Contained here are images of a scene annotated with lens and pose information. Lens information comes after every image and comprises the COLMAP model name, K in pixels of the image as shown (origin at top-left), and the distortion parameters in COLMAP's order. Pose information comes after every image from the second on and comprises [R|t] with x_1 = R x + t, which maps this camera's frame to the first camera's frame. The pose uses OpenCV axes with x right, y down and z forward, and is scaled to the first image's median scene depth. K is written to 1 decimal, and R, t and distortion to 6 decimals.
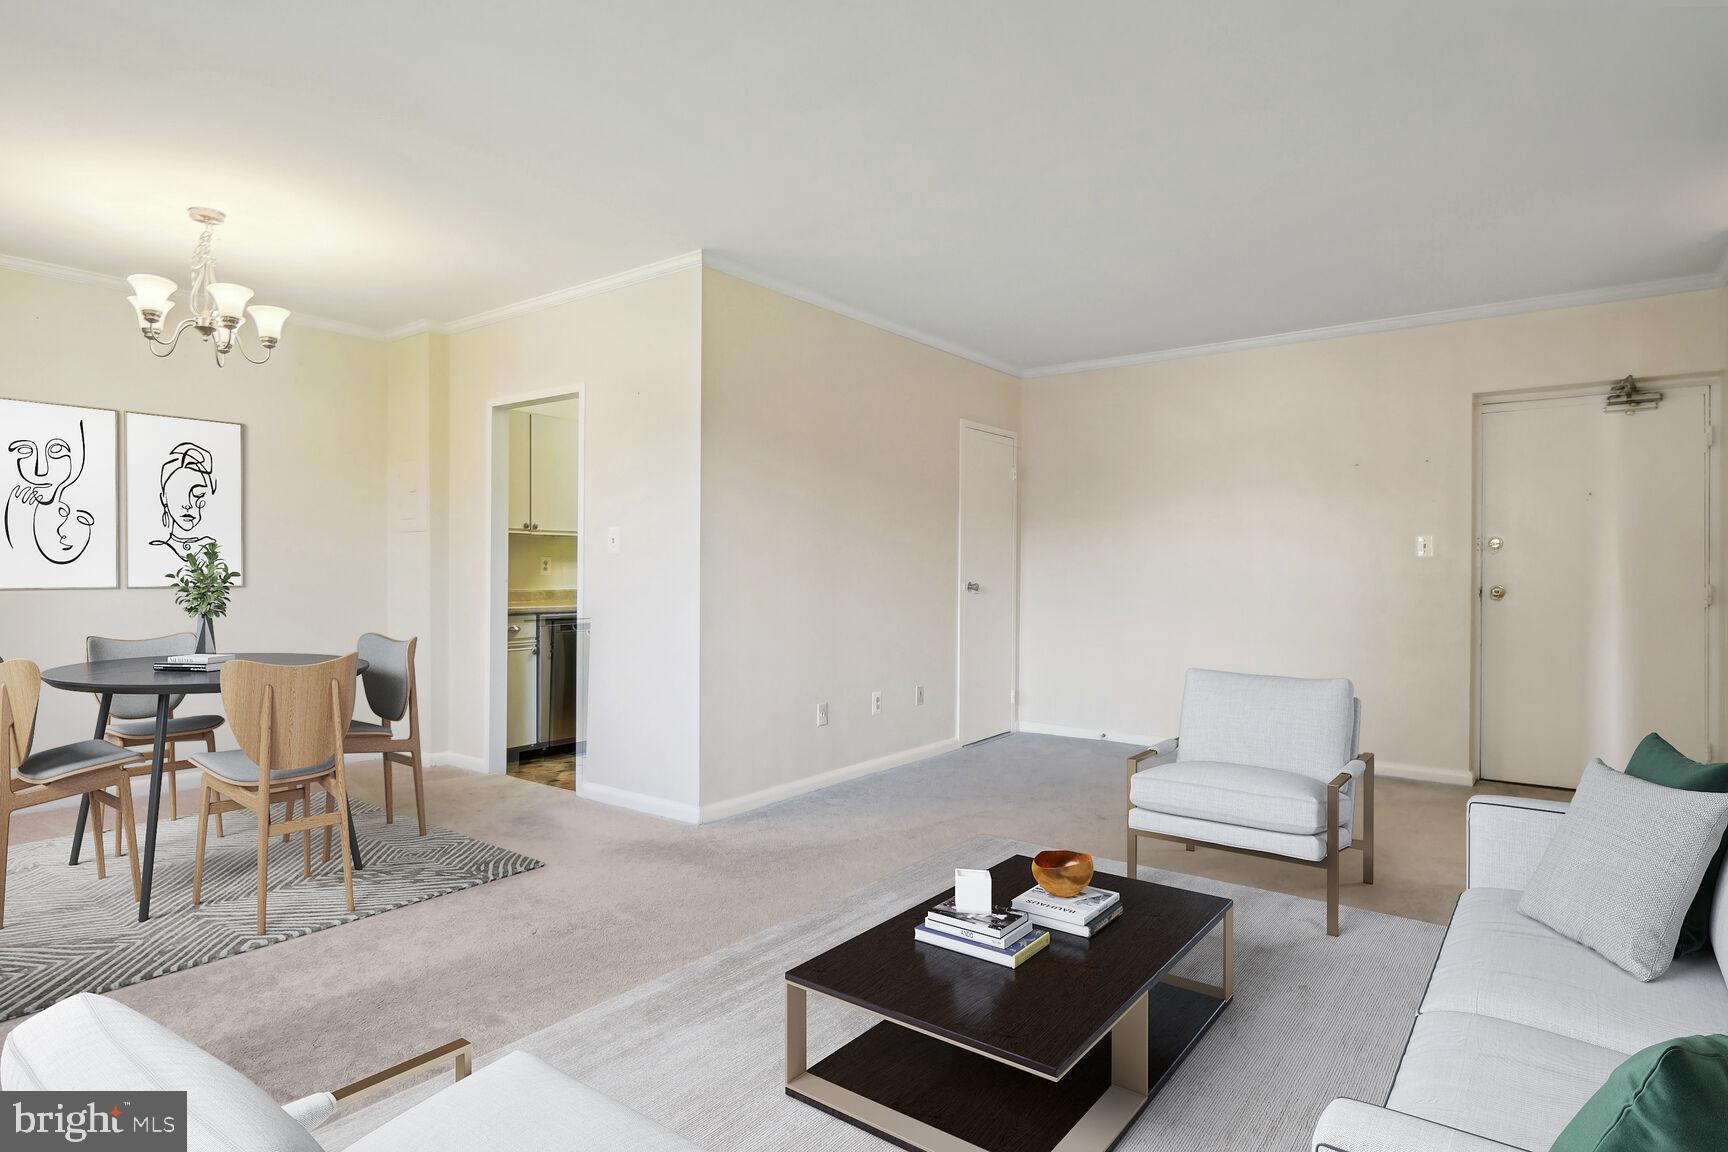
lens RADIAL K [[930.2, 0, 865.2], [0, 930.2, 571.0], [0, 0, 1]] dist [0.000081, -0.009242]
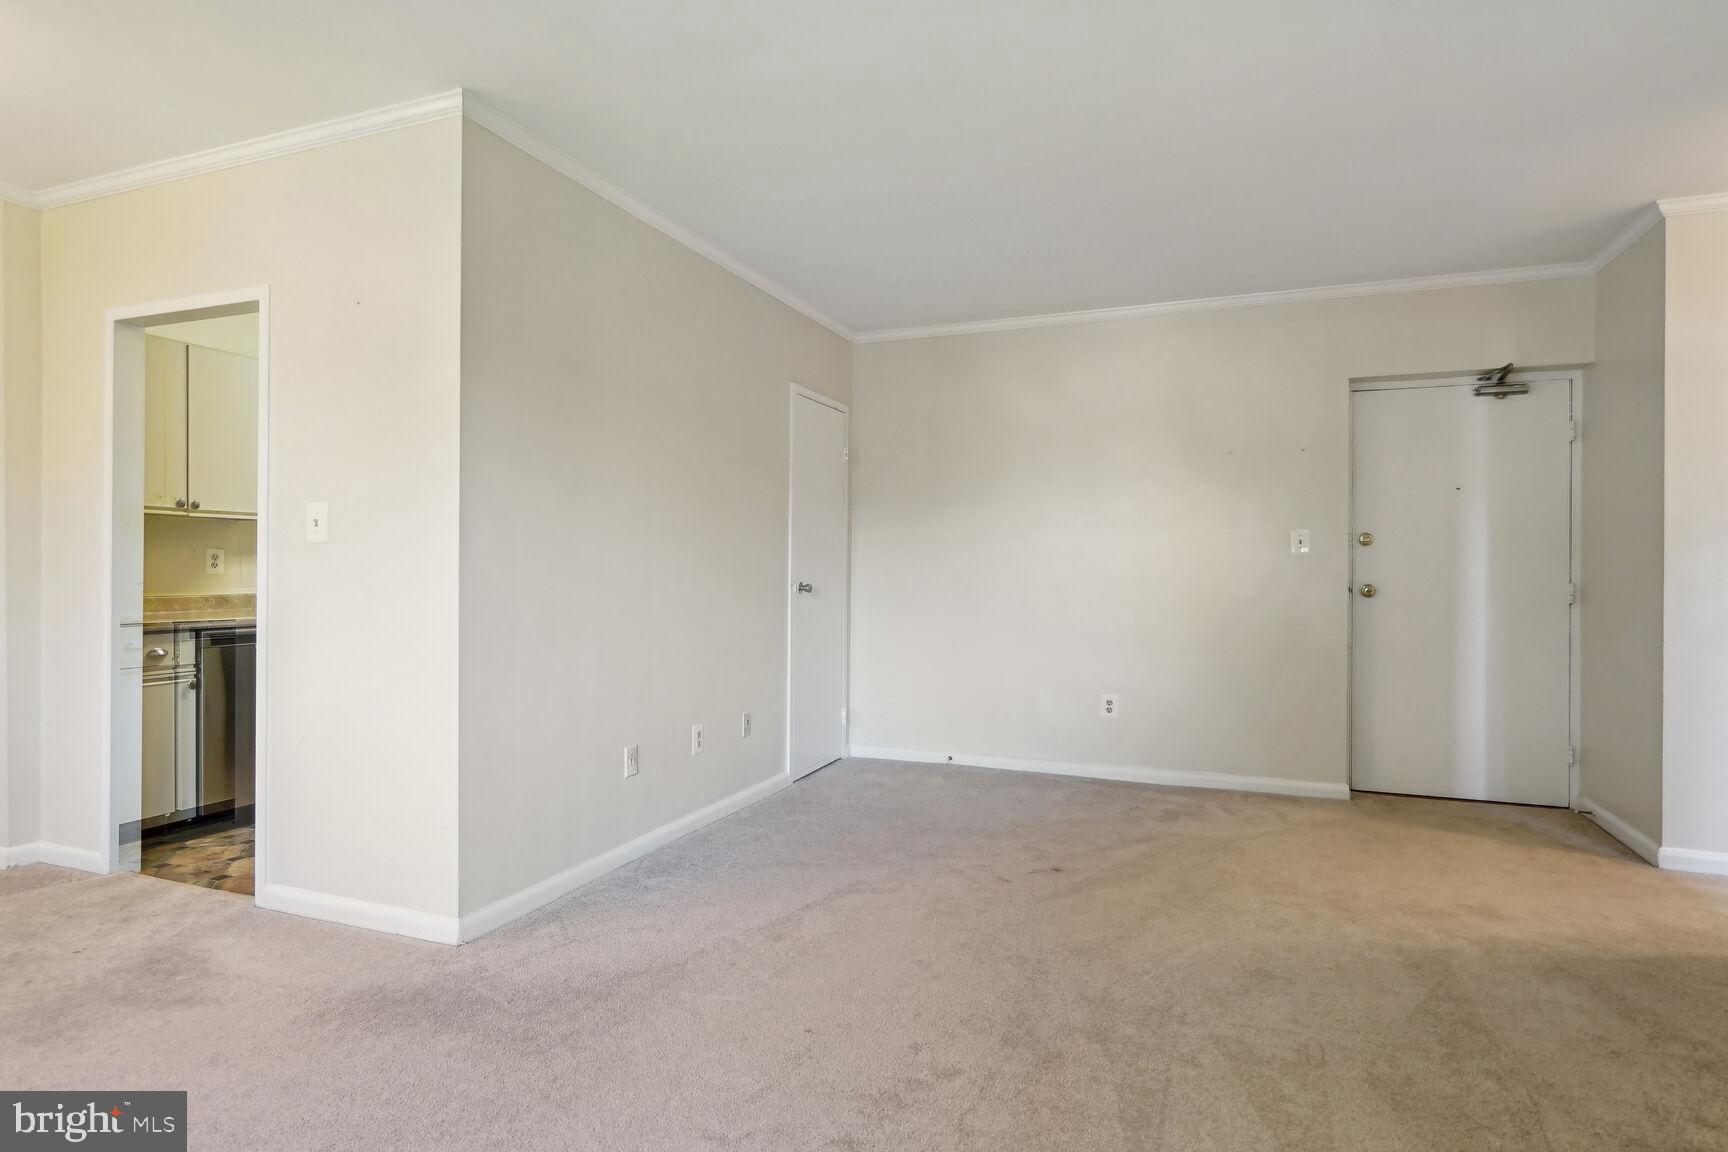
lens RADIAL K [[930.2, 0, 865.2], [0, 930.2, 571.0], [0, 0, 1]] dist [0.000081, -0.009242]
pose [[0.965784, -0.000049, 0.259347, -0.056025], [-0.000443, 0.999998, 0.001838, 0.000609], [-0.259347, -0.001890, 0.965782, 0.225683]]
